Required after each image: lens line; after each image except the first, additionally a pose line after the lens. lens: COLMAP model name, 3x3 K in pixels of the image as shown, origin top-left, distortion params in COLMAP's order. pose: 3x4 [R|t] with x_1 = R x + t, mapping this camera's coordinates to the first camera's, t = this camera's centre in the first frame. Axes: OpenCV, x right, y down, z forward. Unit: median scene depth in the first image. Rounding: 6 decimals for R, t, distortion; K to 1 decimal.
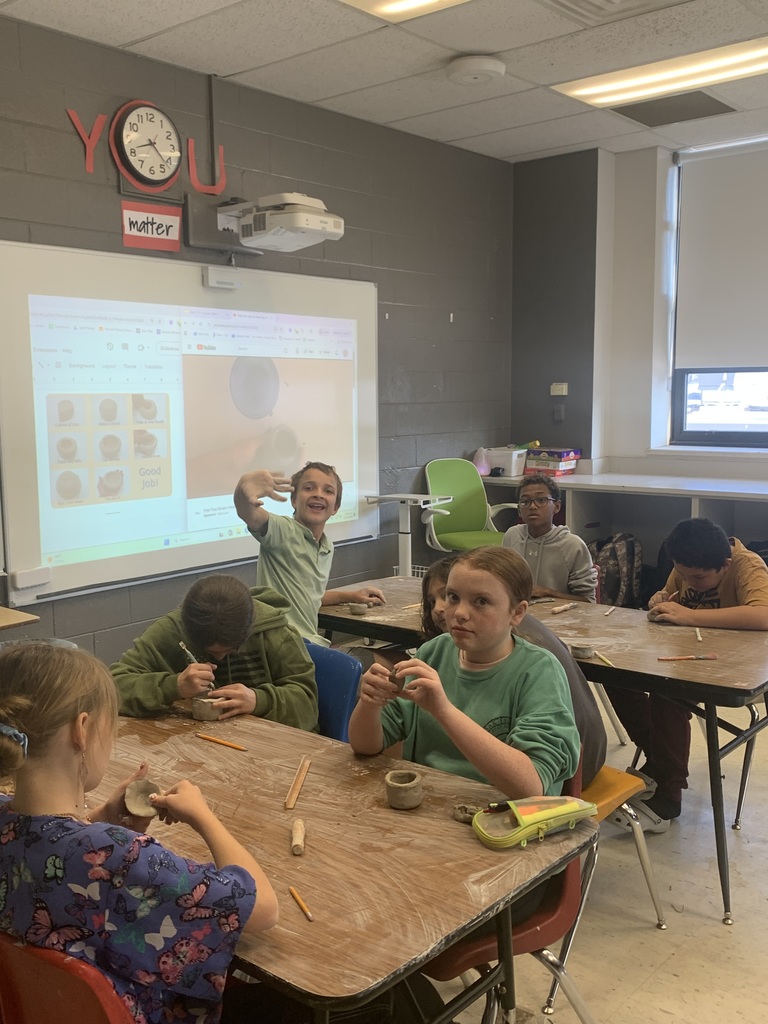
lens RADIAL K [[998.3, 0, 383.6], [0, 998.3, 516.2], [0, 0, 1]] dist [0.009058, 0.000000]
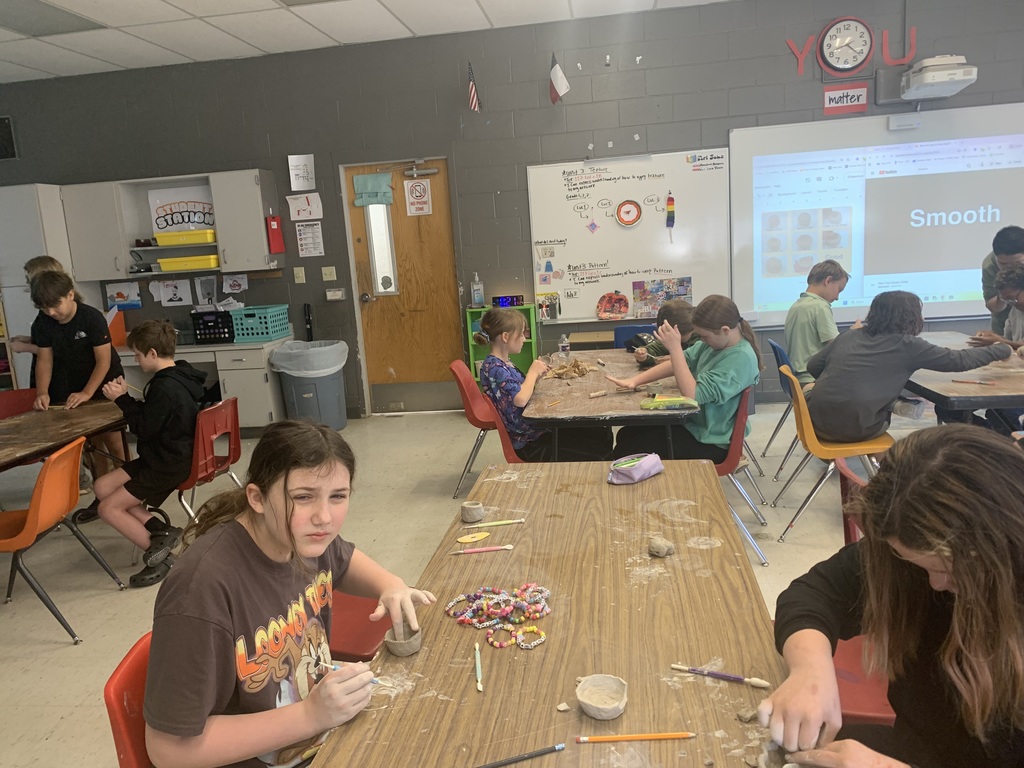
lens RADIAL K [[781.9, 0, 510.6], [0, 781.9, 381.7], [0, 0, 1]] dist [0.000762, -0.003485]
pose [[0.544136, 0.125618, -0.829540, 0.551808], [-0.033551, 0.991195, 0.128090, 0.010623], [0.838326, -0.041867, 0.543559, -0.123542]]
